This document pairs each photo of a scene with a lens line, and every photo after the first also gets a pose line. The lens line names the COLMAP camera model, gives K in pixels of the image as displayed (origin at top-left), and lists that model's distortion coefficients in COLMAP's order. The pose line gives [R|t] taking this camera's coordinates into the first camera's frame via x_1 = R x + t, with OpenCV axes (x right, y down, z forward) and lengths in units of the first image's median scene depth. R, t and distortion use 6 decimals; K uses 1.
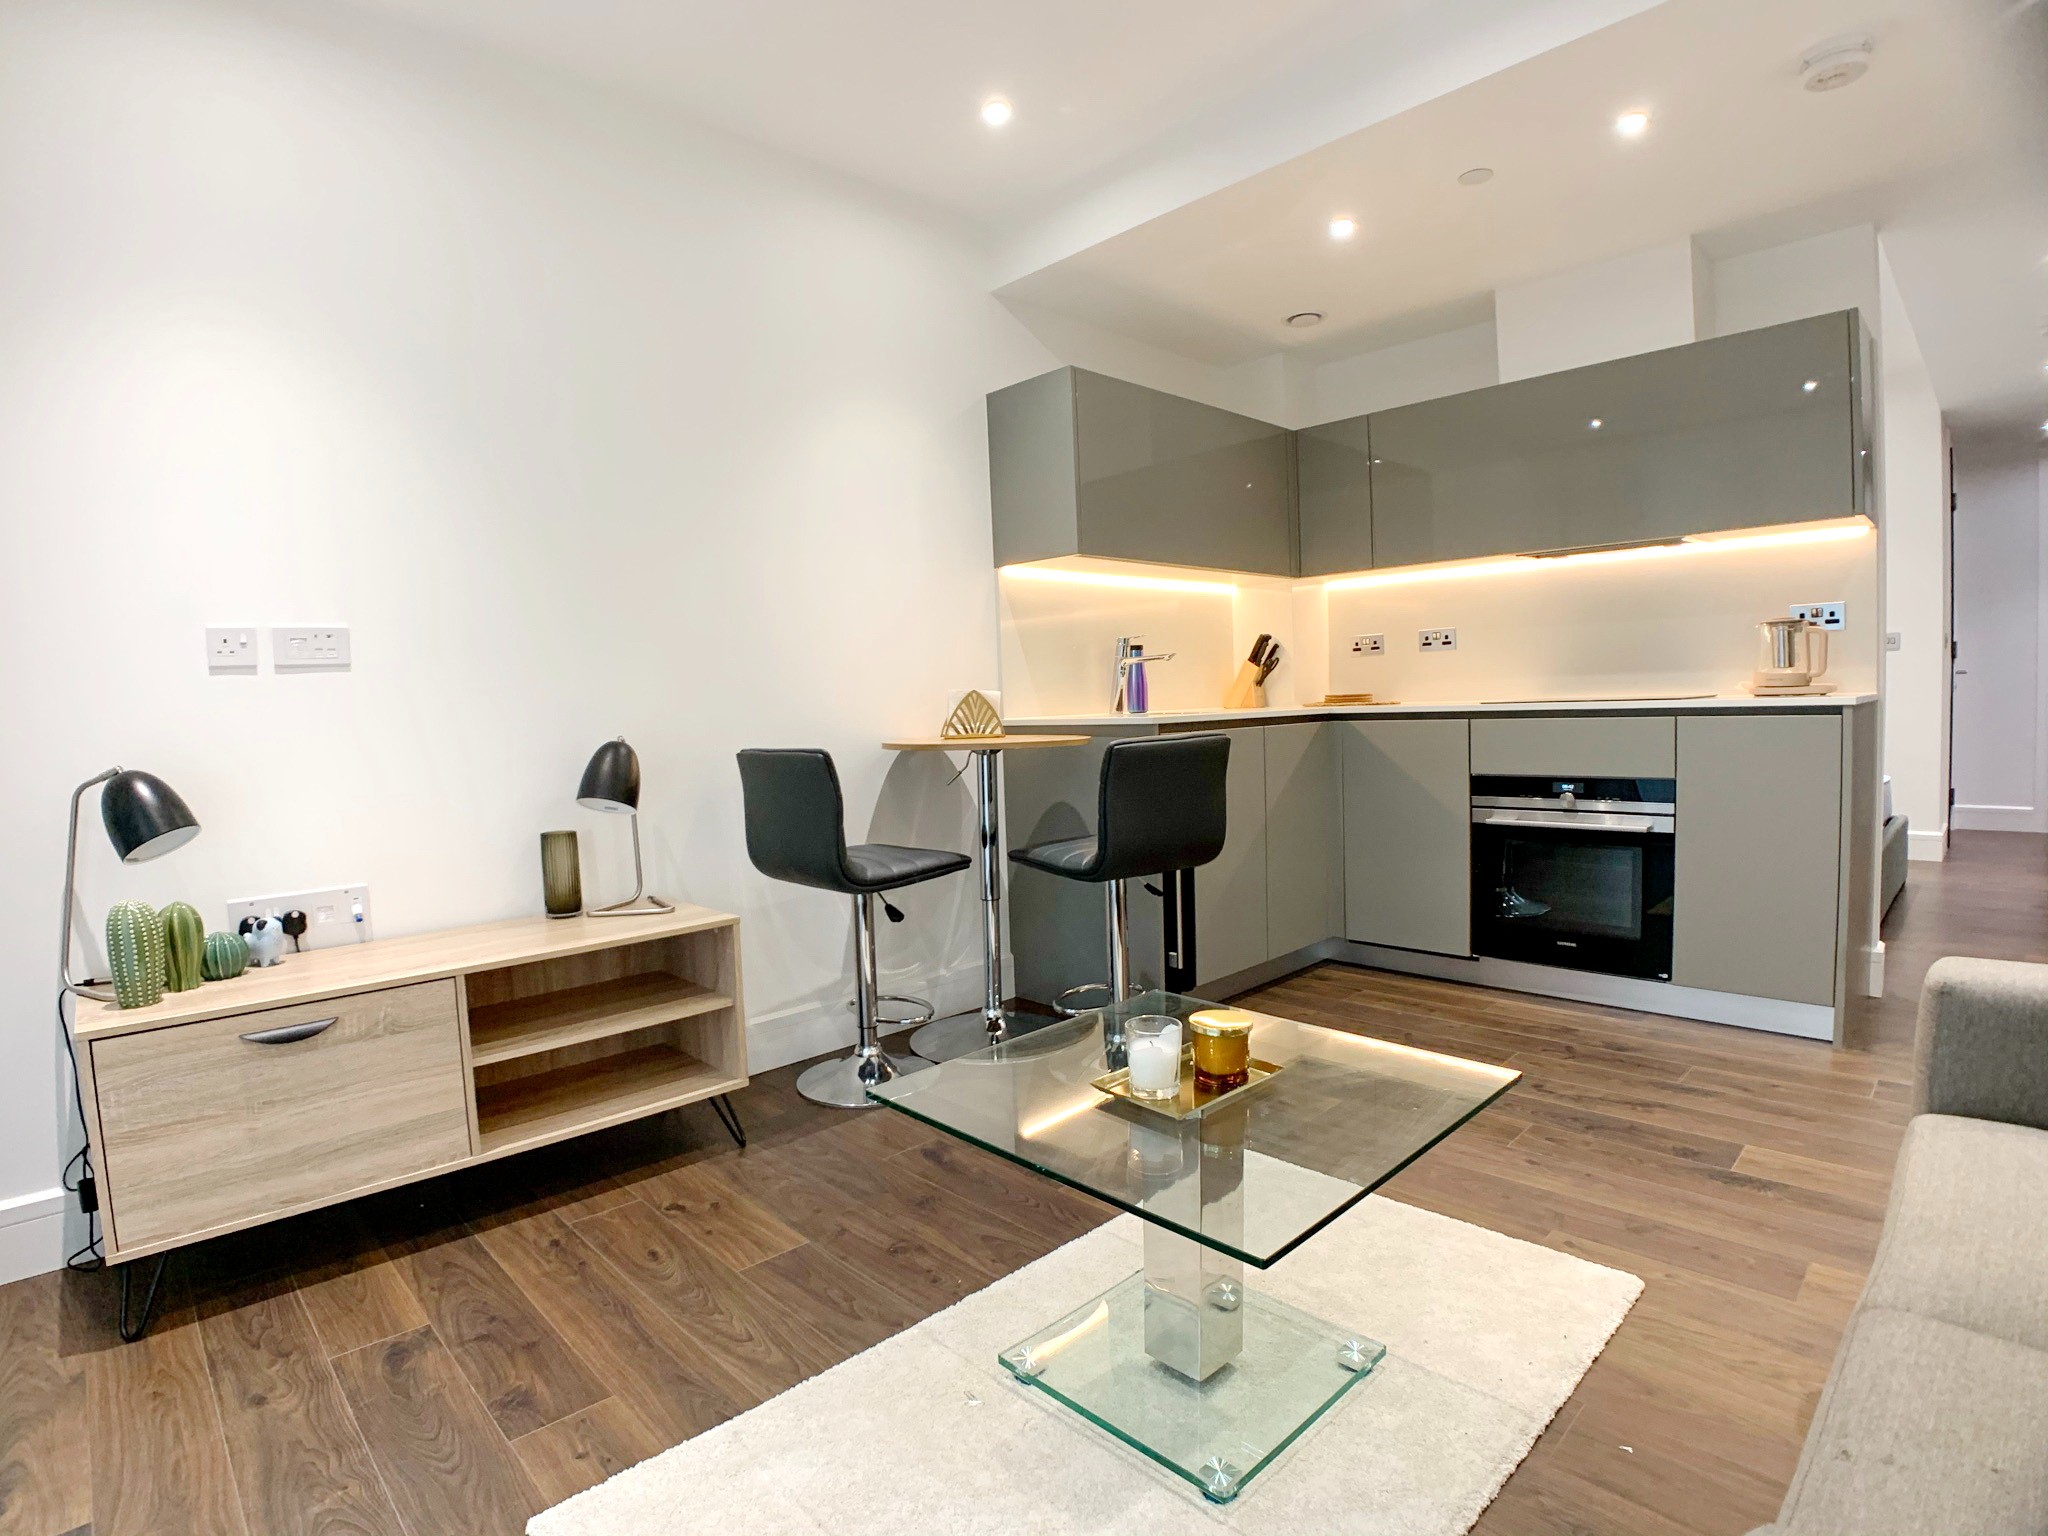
lens RADIAL K [[1038.0, 0, 1015.5], [0, 1038.0, 756.1], [0, 0, 1]] dist [-0.086352, 0.015036]
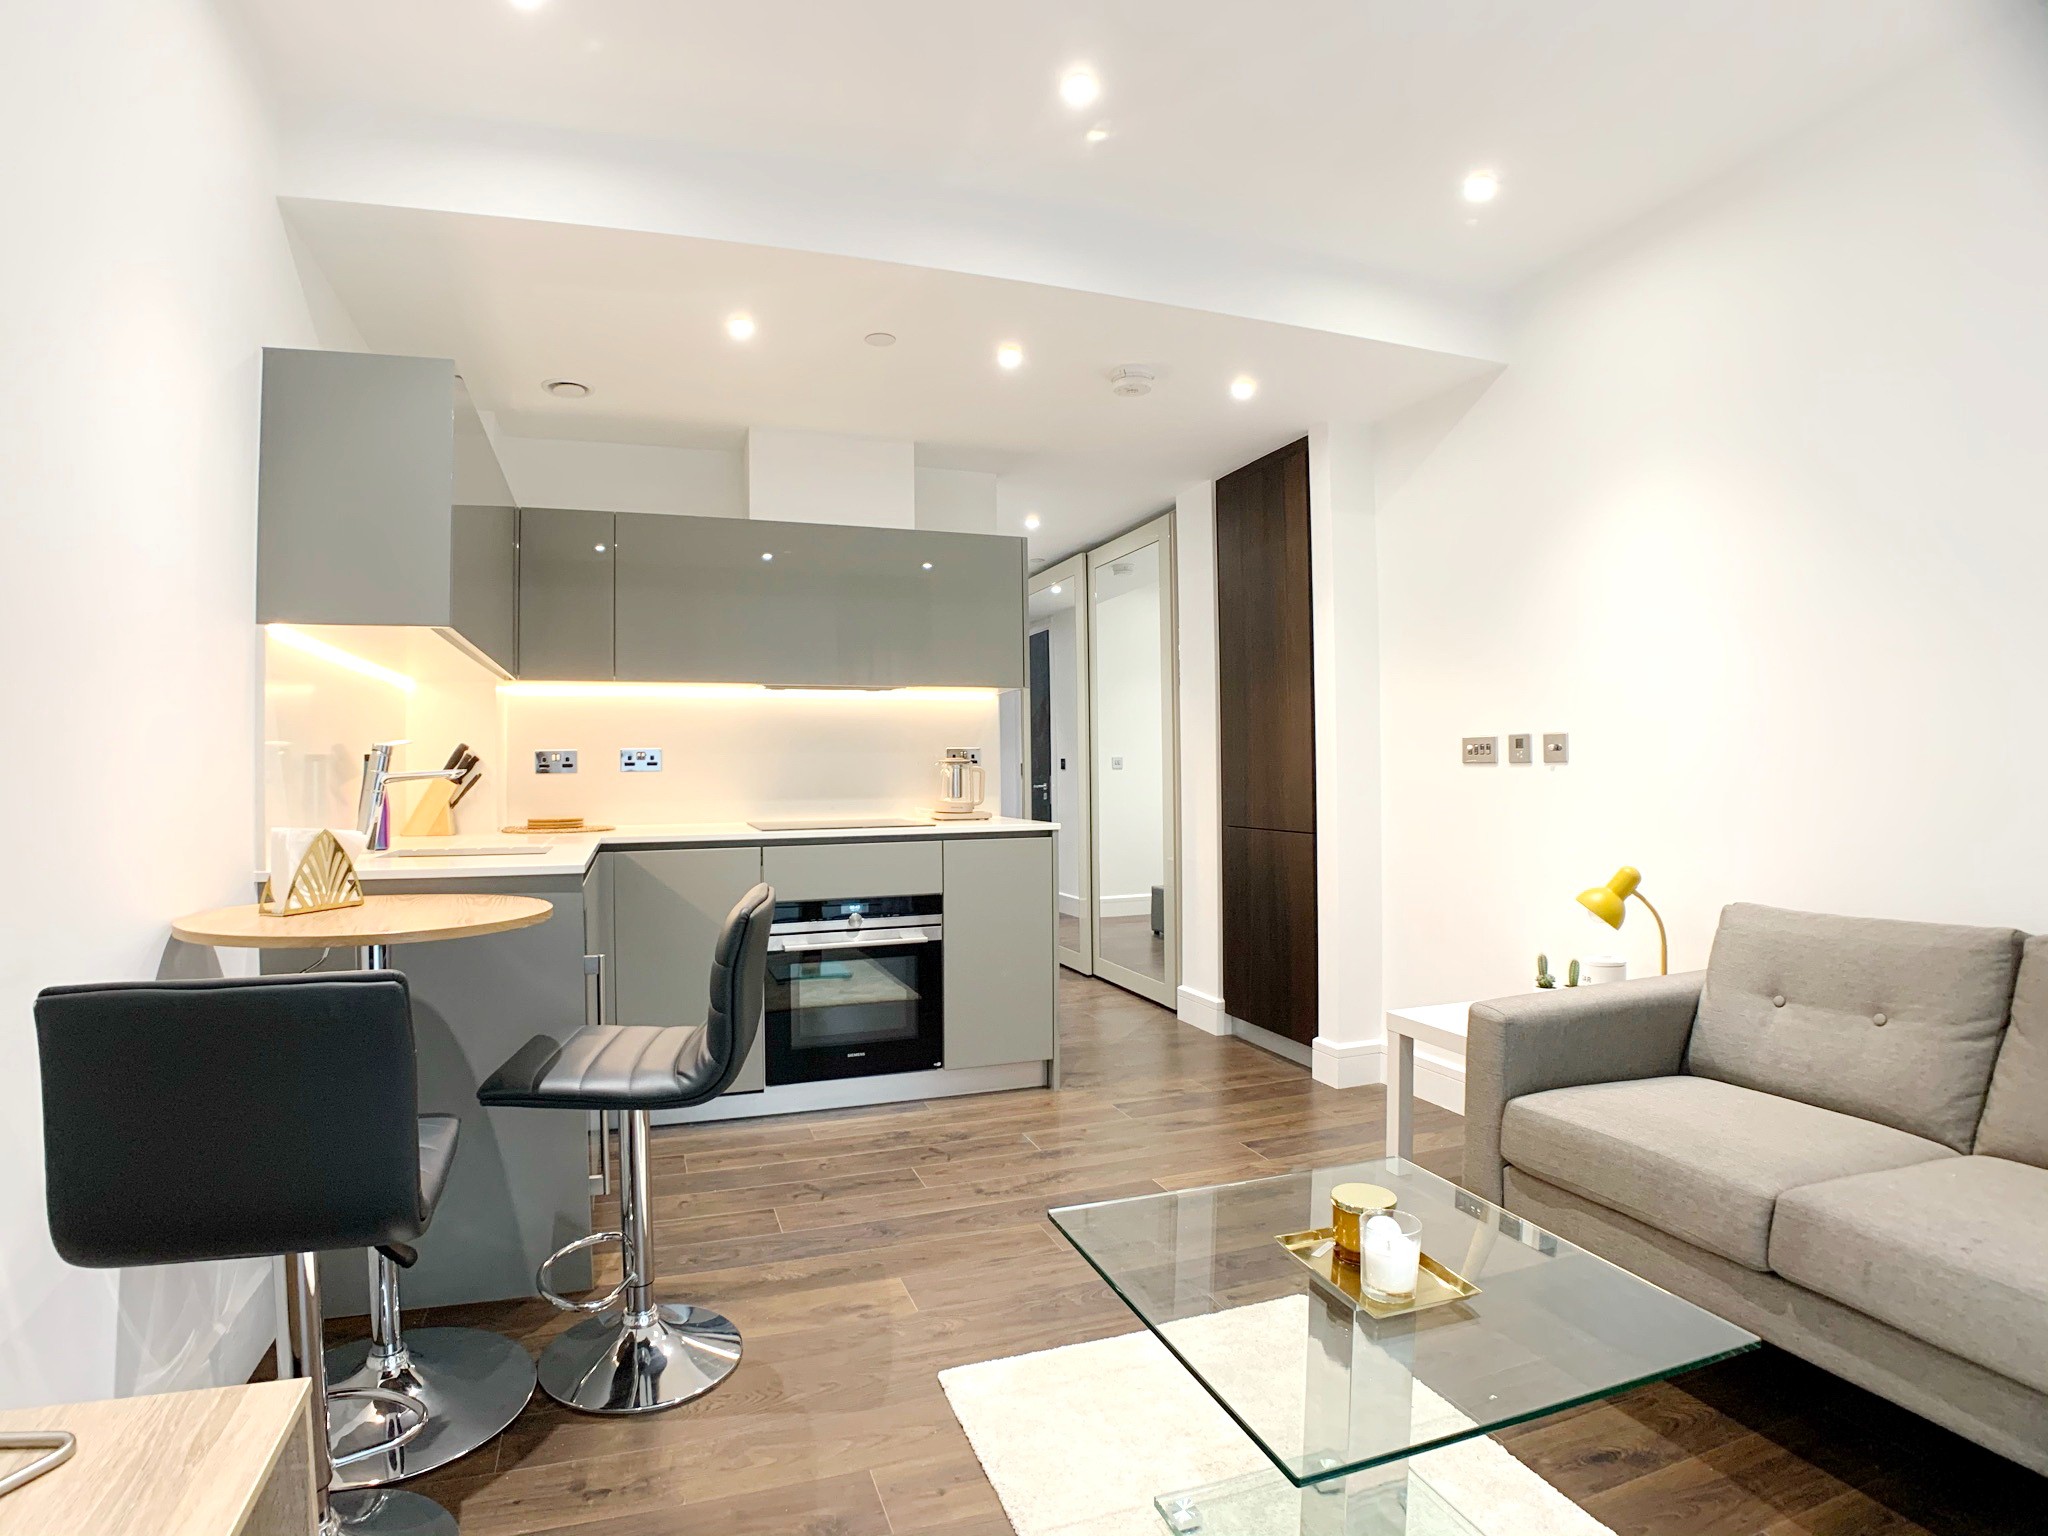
lens RADIAL K [[1038.0, 0, 971.7], [0, 1038.0, 752.9], [0, 0, 1]] dist [-0.086352, 0.015036]
pose [[0.420549, 0.046165, 0.906095, -0.400395], [0.042659, 0.996594, -0.070575, -0.050144], [-0.906267, 0.068333, 0.417147, 0.407401]]
